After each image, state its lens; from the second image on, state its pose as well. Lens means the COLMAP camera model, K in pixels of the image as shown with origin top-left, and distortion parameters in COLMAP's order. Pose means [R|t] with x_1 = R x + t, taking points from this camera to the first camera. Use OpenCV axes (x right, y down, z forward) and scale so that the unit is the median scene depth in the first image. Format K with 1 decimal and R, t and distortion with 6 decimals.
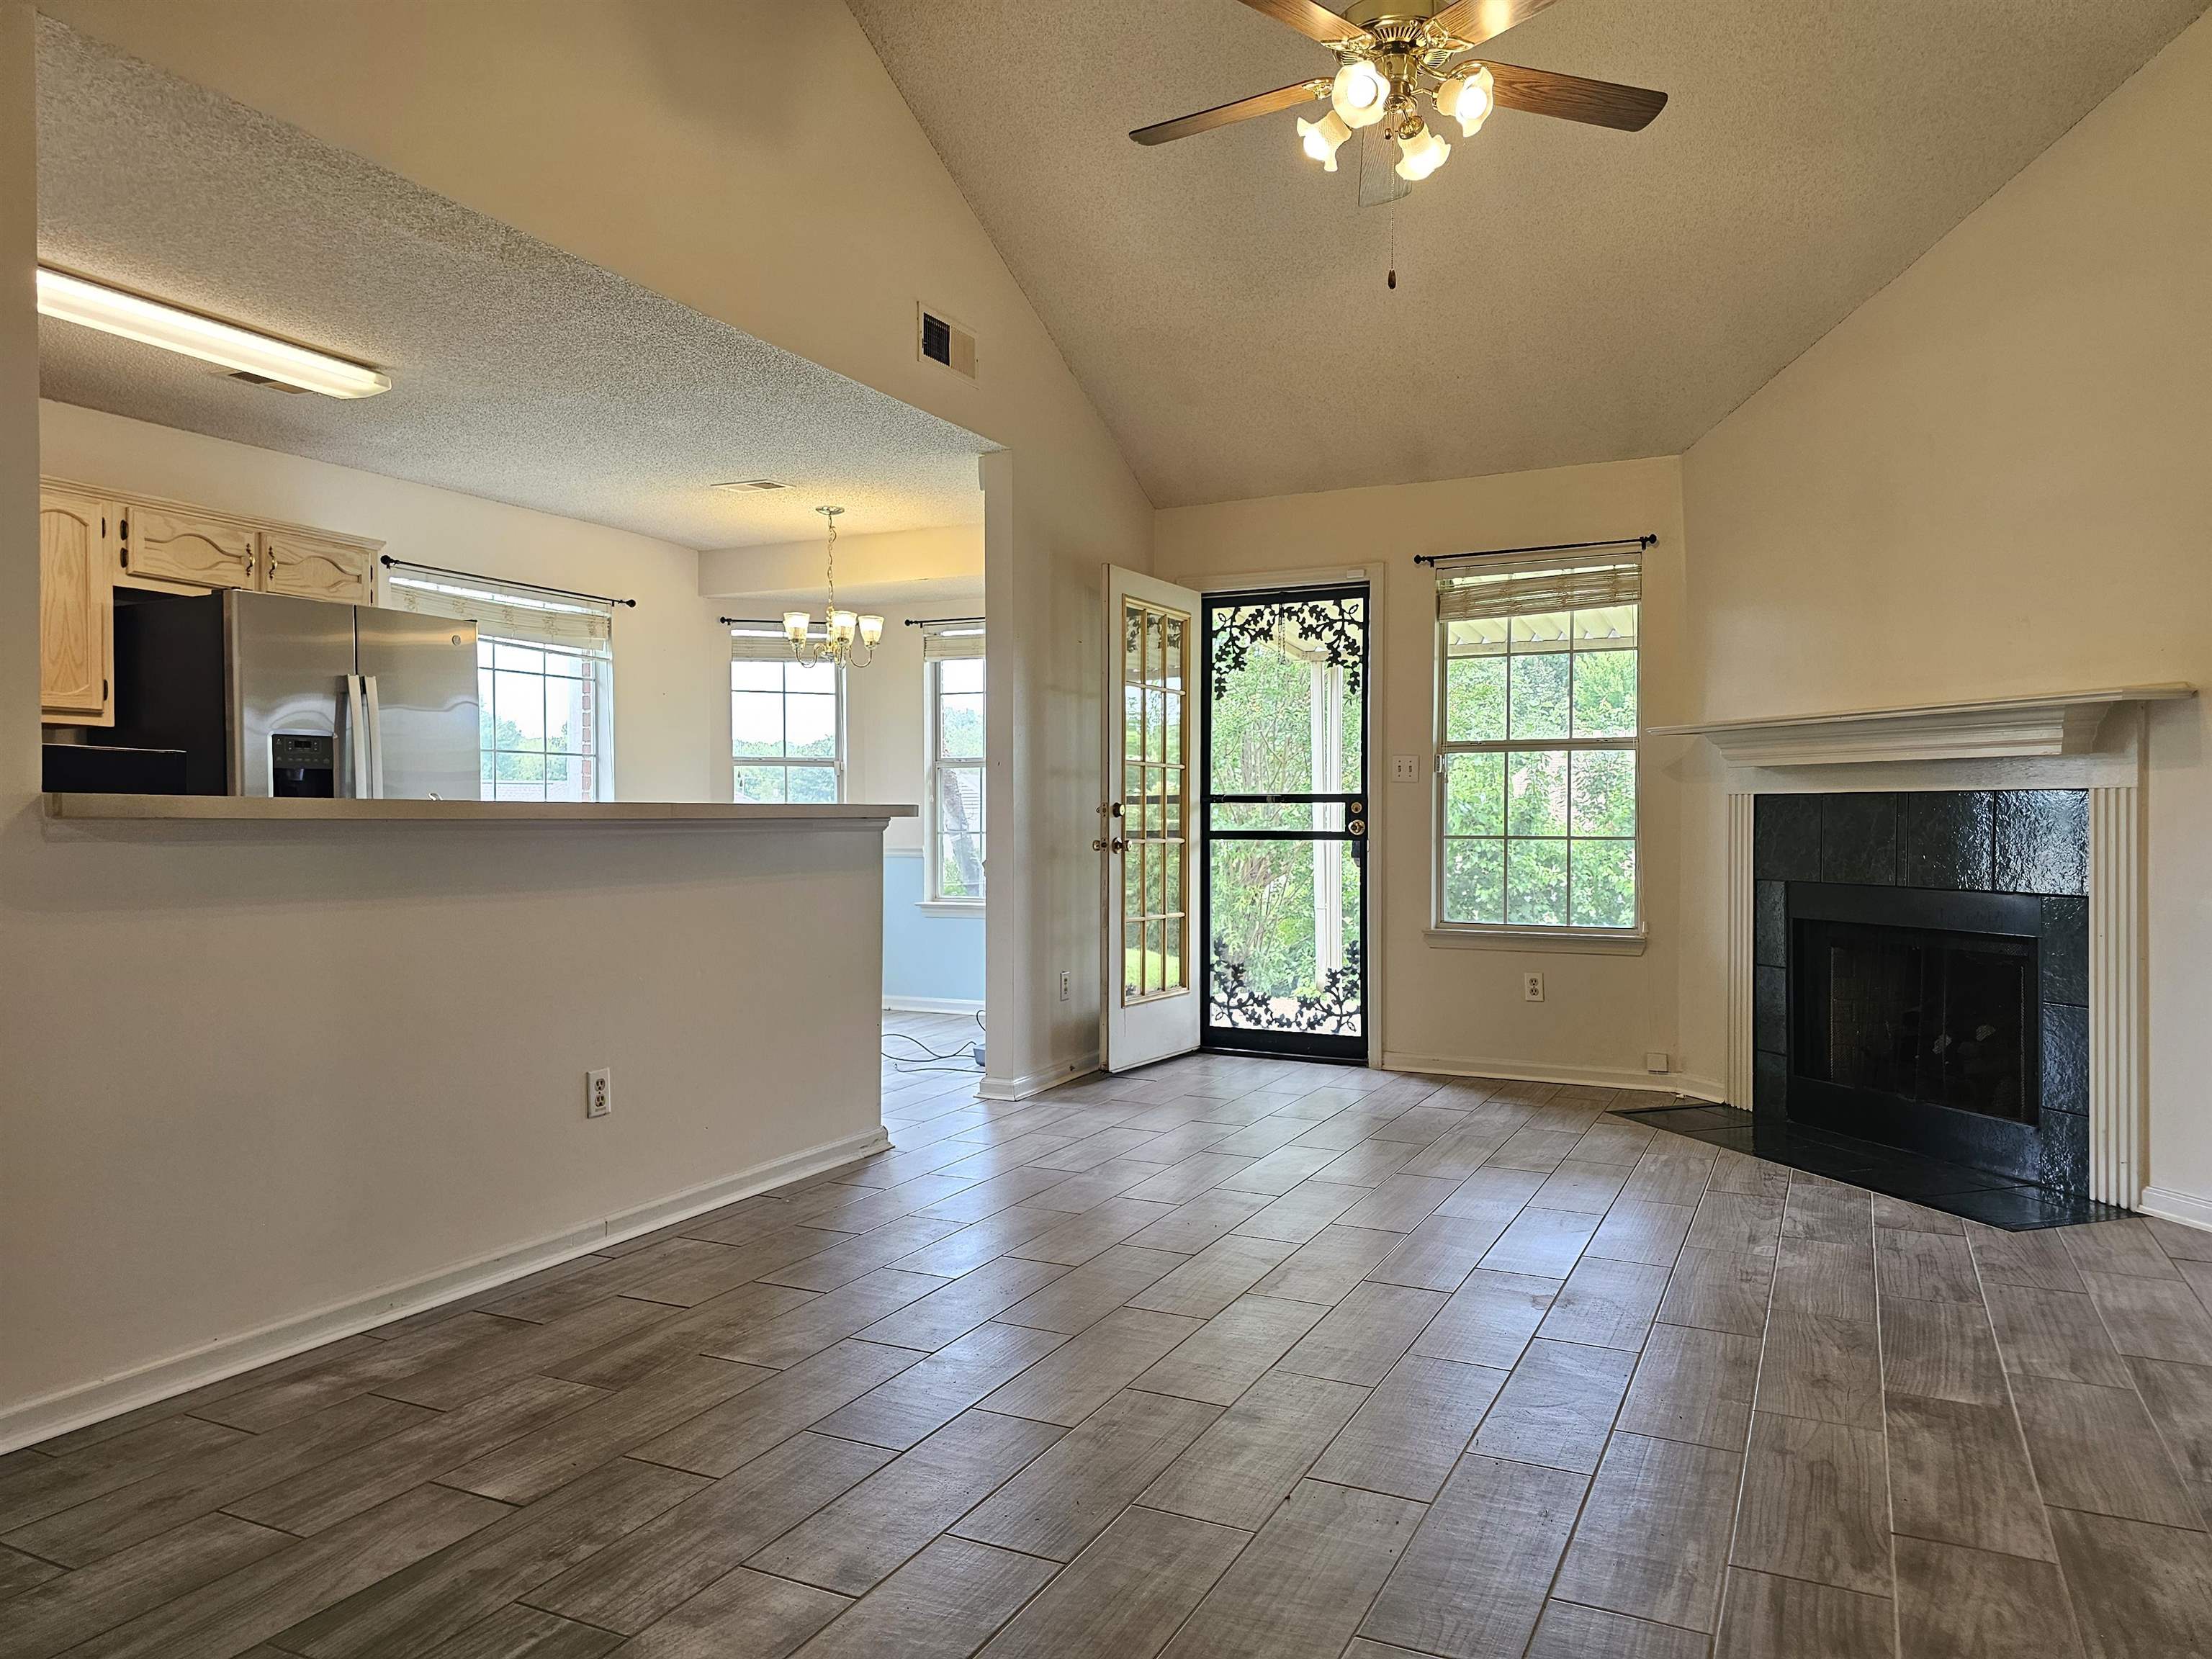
lens RADIAL K [[1471.7, 0, 1084.1], [0, 1471.7, 843.9], [0, 0, 1]] dist [0.072101, -0.047112]
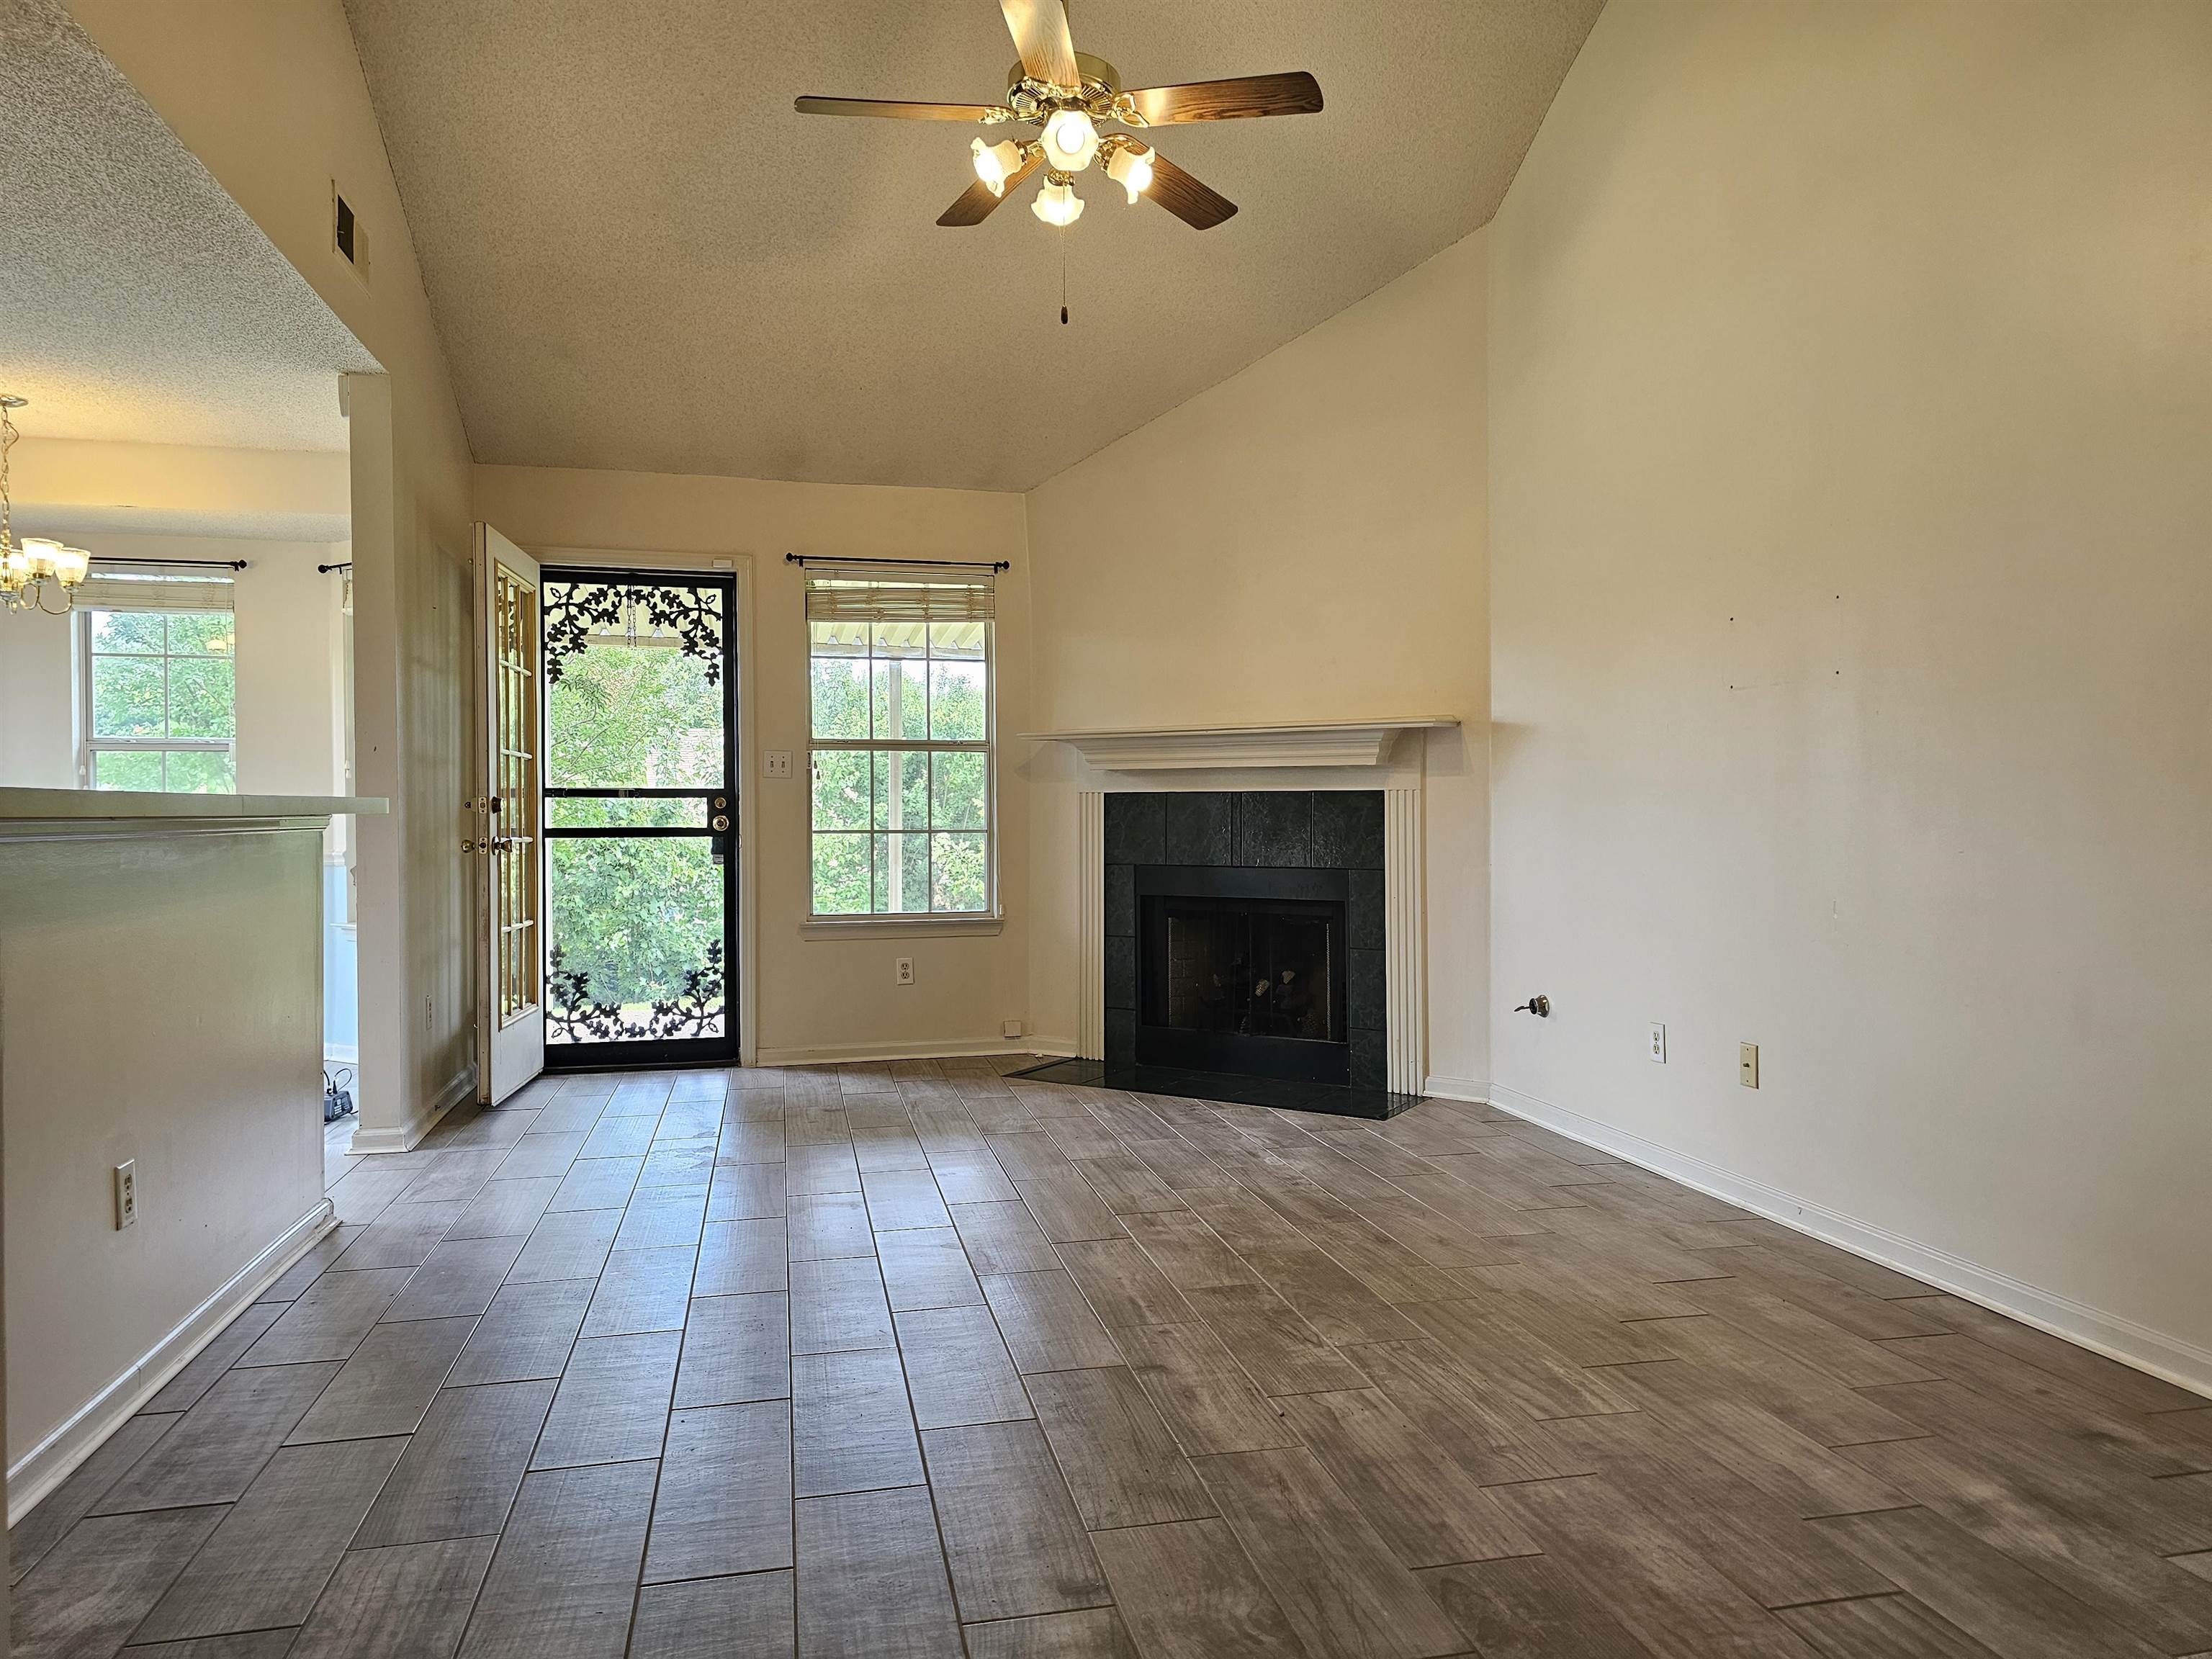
lens RADIAL K [[1471.7, 0, 1140.1], [0, 1471.7, 827.8], [0, 0, 1]] dist [0.072101, -0.047112]
pose [[0.779759, -0.008758, 0.626018, -0.227323], [0.014654, 0.999884, -0.004264, 0.000216], [-0.625908, 0.012499, 0.779797, 0.067250]]
